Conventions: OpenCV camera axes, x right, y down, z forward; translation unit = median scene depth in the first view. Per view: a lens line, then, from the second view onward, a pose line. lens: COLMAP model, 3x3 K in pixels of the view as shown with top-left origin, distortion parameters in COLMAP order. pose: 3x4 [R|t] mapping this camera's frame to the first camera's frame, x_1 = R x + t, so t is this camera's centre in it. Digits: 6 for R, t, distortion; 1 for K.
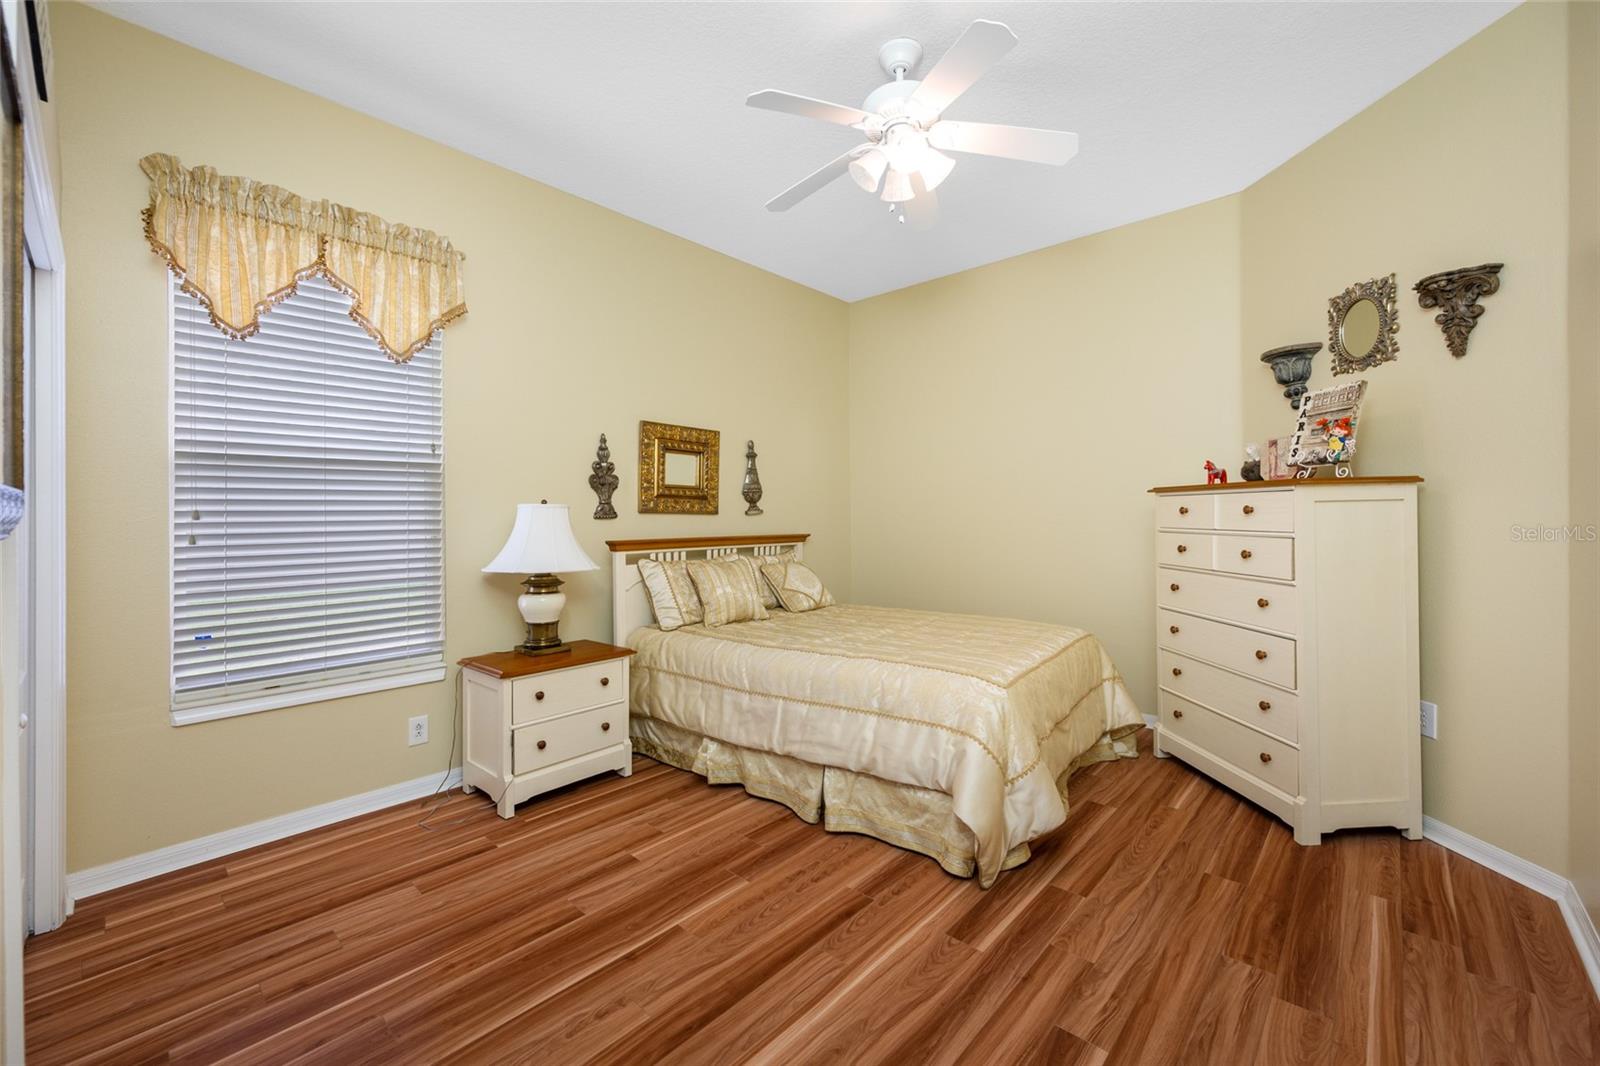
lens RADIAL K [[648.8, 0, 789.3], [0, 648.8, 522.4], [0, 0, 1]] dist [-0.002591, 0.000044]
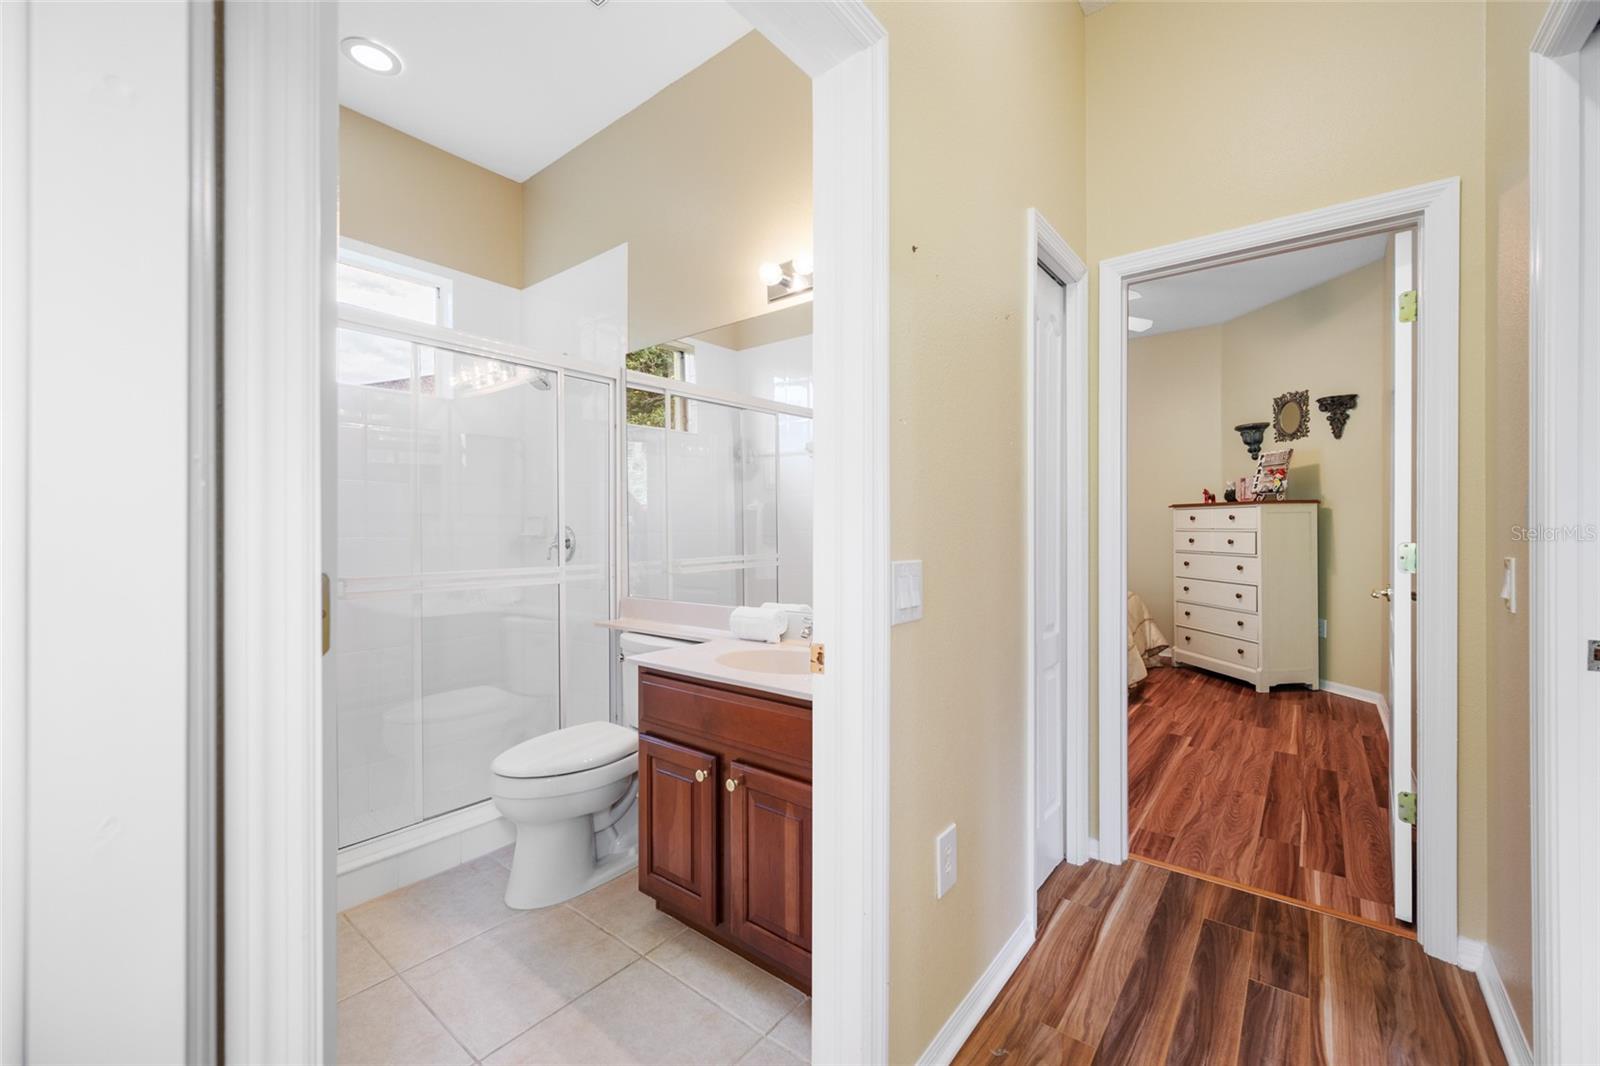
lens RADIAL K [[648.8, 0, 809.3], [0, 648.8, 531.8], [0, 0, 1]] dist [-0.002591, 0.000044]
pose [[0.996129, 0.009695, 0.087363, -0.612168], [-0.009423, 0.999949, -0.003520, 0.037471], [-0.087393, 0.002683, 0.996170, -0.686262]]
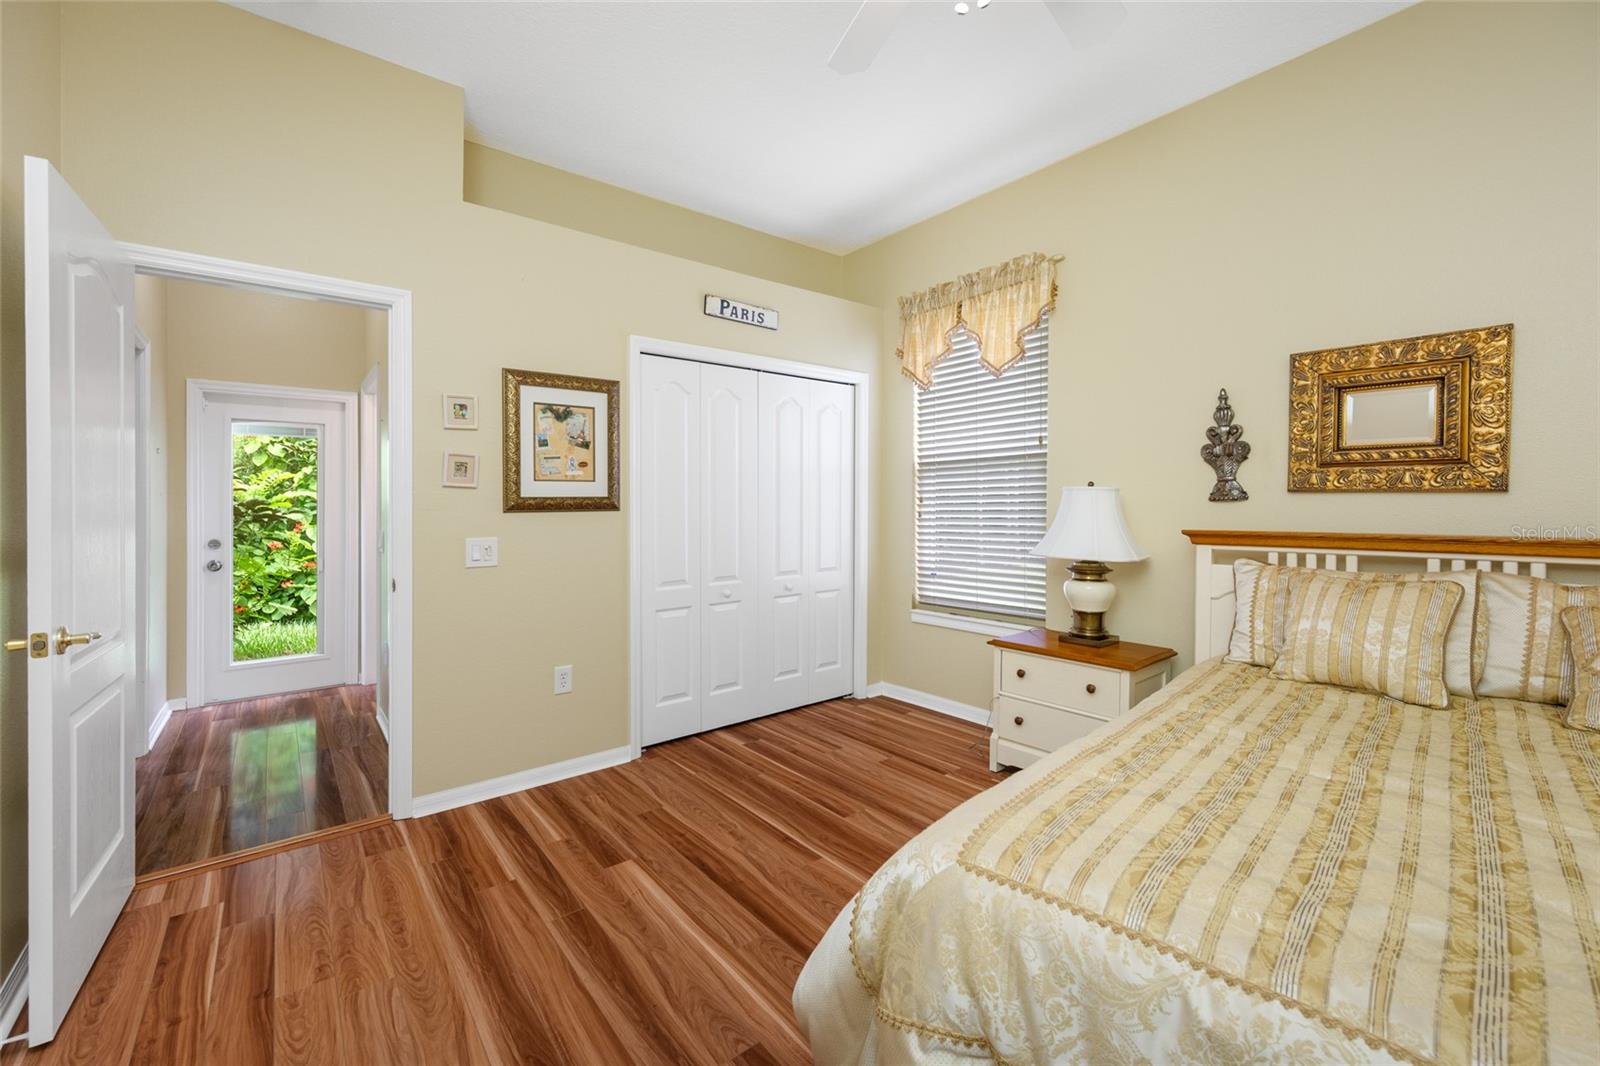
lens RADIAL K [[648.8, 0, 803.2], [0, 648.8, 506.8], [0, 0, 1]] dist [-0.002591, 0.000044]
pose [[-0.139704, 0.011288, -0.990129, 0.724234], [0.001795, 0.999936, 0.011147, -0.011479], [0.990192, -0.000220, -0.139715, 0.845267]]
